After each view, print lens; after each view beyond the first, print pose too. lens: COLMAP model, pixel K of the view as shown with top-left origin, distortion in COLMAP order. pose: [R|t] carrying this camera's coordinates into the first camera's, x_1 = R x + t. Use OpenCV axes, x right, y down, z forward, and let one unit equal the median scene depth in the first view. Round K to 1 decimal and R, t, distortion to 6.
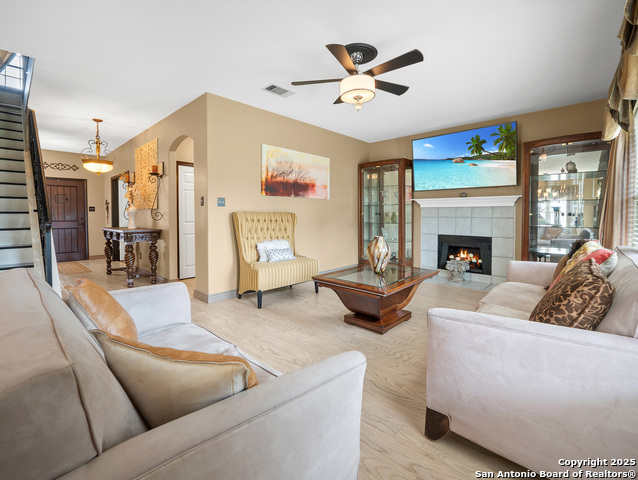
lens RADIAL K [[289.9, 0, 315.1], [0, 289.9, 225.3], [0, 0, 1]] dist [-0.004110, 0.000370]
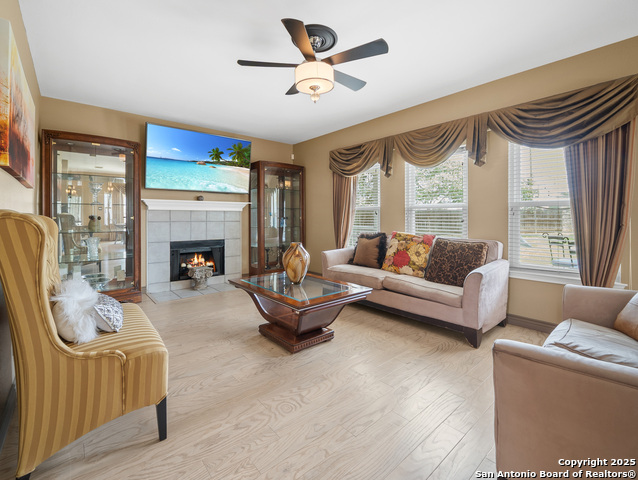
lens RADIAL K [[294.1, 0, 319.8], [0, 294.1, 219.2], [0, 0, 1]] dist [-0.002170, 0.000034]
pose [[0.096874, -0.002309, 0.995294, -0.464590], [0.035181, 0.999380, -0.001105, -0.021316], [-0.994675, 0.035122, 0.096896, 0.558055]]
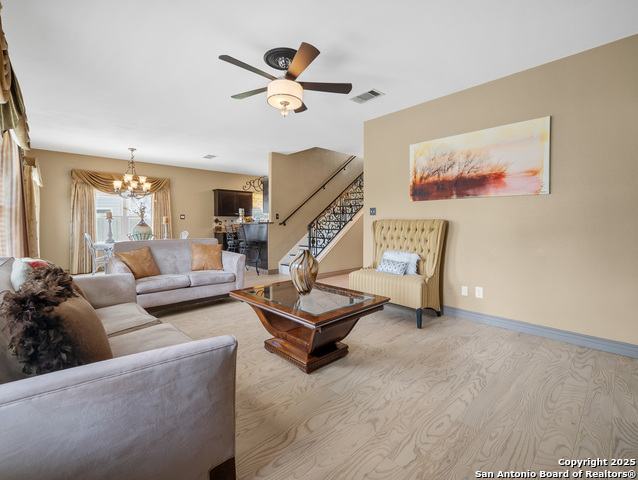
lens RADIAL K [[289.9, 0, 315.1], [0, 289.9, 225.3], [0, 0, 1]] dist [-0.004110, 0.000370]
pose [[-0.063602, 0.011791, -0.997906, 0.694140], [-0.038173, 0.999170, 0.014239, -0.029086], [0.997245, 0.038998, -0.063099, 0.718989]]
